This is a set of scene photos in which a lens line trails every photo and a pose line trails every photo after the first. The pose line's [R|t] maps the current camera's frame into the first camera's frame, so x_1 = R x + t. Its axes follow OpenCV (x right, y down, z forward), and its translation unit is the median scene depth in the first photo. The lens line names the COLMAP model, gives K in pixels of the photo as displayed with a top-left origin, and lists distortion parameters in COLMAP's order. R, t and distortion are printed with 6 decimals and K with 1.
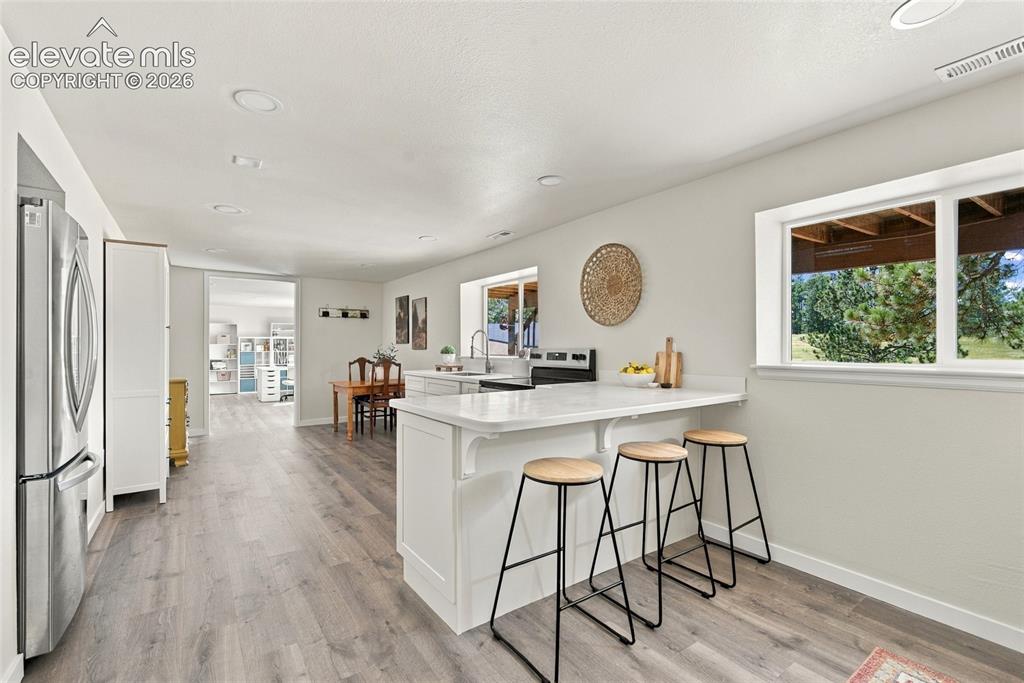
lens RADIAL K [[454.4, 0, 512.0], [0, 454.4, 341.5], [0, 0, 1]] dist [-0.000585, -0.000454]
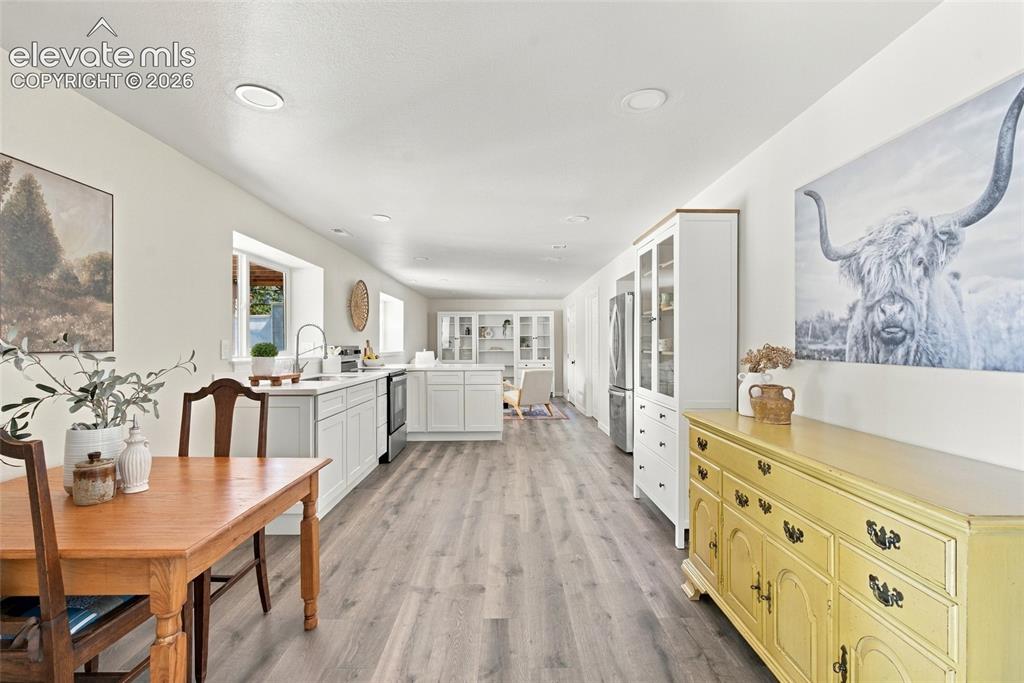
lens RADIAL K [[454.4, 0, 512.0], [0, 454.4, 341.5], [0, 0, 1]] dist [-0.000585, -0.000454]
pose [[-0.823440, 0.006791, 0.567363, -0.877769], [-0.004610, 0.999815, -0.018659, 0.020680], [-0.567385, -0.017980, -0.823256, 1.571854]]
